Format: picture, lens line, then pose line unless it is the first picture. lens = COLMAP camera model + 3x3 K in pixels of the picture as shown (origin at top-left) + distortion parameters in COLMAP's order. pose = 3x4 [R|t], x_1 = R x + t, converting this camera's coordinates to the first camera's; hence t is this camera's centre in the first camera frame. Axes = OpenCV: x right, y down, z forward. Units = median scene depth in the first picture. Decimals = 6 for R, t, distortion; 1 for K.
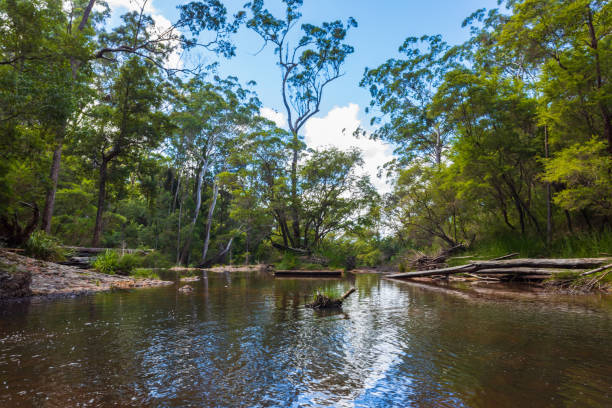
lens RADIAL K [[443.5, 0, 306.0], [0, 443.5, 204.0], [0, 0, 1]] dist [0.001787, -0.000915]
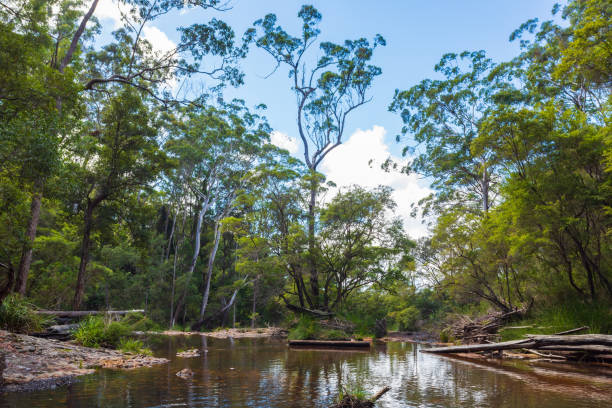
lens RADIAL K [[533.1, 0, 306.0], [0, 533.1, 204.0], [0, 0, 1]] dist [0.001071, 0.003876]
pose [[0.999398, -0.001512, -0.034657, -0.002506], [-0.001035, 0.997305, -0.073356, -0.018574], [0.034674, 0.073347, 0.996703, -0.005629]]
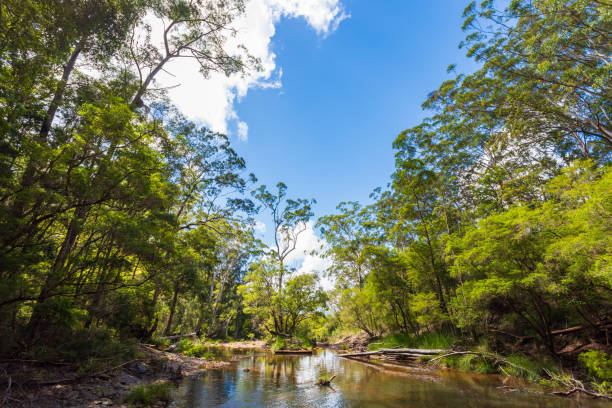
lens RADIAL K [[292.9, 0, 306.0], [0, 292.9, 204.0], [0, 0, 1]] dist [-0.000213, 0.000069]
pose [[0.992408, 0.047723, 0.113355, -0.066220], [-0.016925, 0.965873, -0.258464, -0.071638], [-0.121822, 0.254583, 0.959347, -0.180183]]
